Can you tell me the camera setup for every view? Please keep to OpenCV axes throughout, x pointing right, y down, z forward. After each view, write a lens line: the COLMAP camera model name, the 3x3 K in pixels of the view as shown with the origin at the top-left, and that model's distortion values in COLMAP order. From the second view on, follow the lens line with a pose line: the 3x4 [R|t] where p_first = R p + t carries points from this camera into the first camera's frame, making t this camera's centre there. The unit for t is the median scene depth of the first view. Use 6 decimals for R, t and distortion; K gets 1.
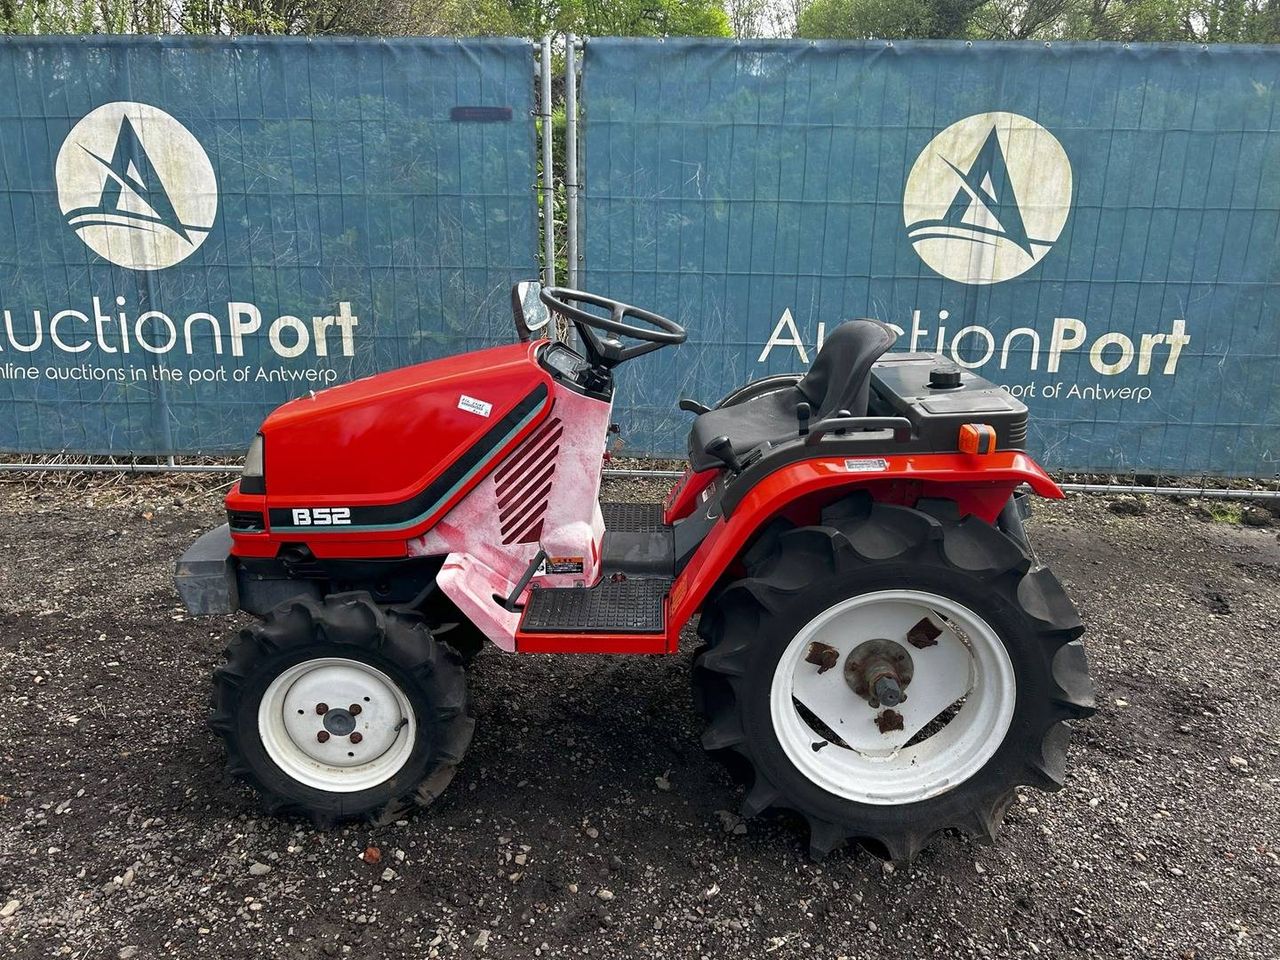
lens RADIAL K [[928.4, 0, 622.5], [0, 928.4, 505.3], [0, 0, 1]] dist [0.004963, -0.007460]
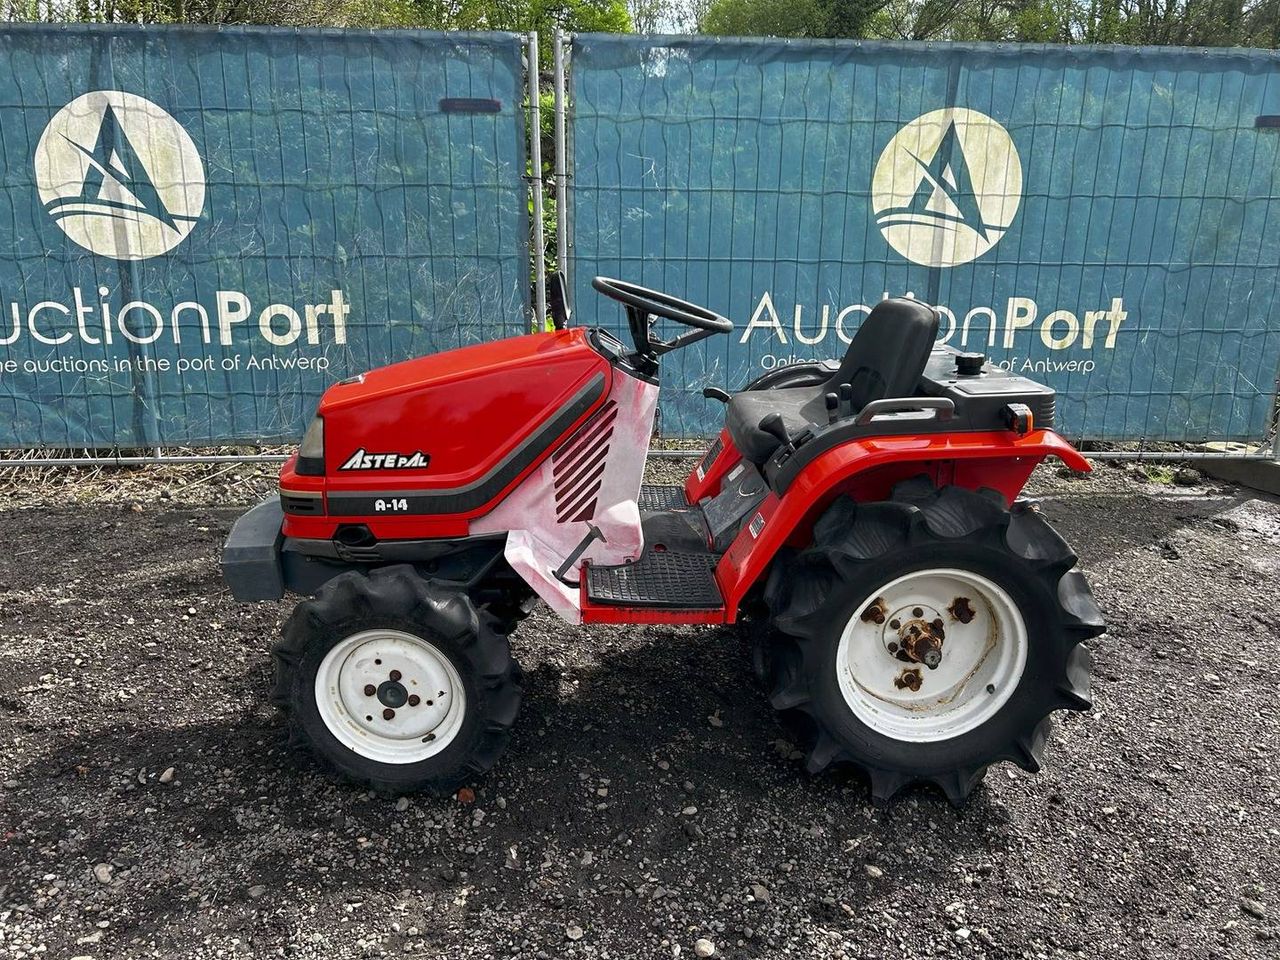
lens RADIAL K [[928.4, 0, 622.5], [0, 928.4, 505.3], [0, 0, 1]] dist [0.004963, -0.007460]
pose [[0.995276, -0.031623, 0.091795, -0.091500], [0.031653, 0.999498, 0.001129, 0.025305], [-0.091784, 0.001782, 0.995777, -0.039522]]
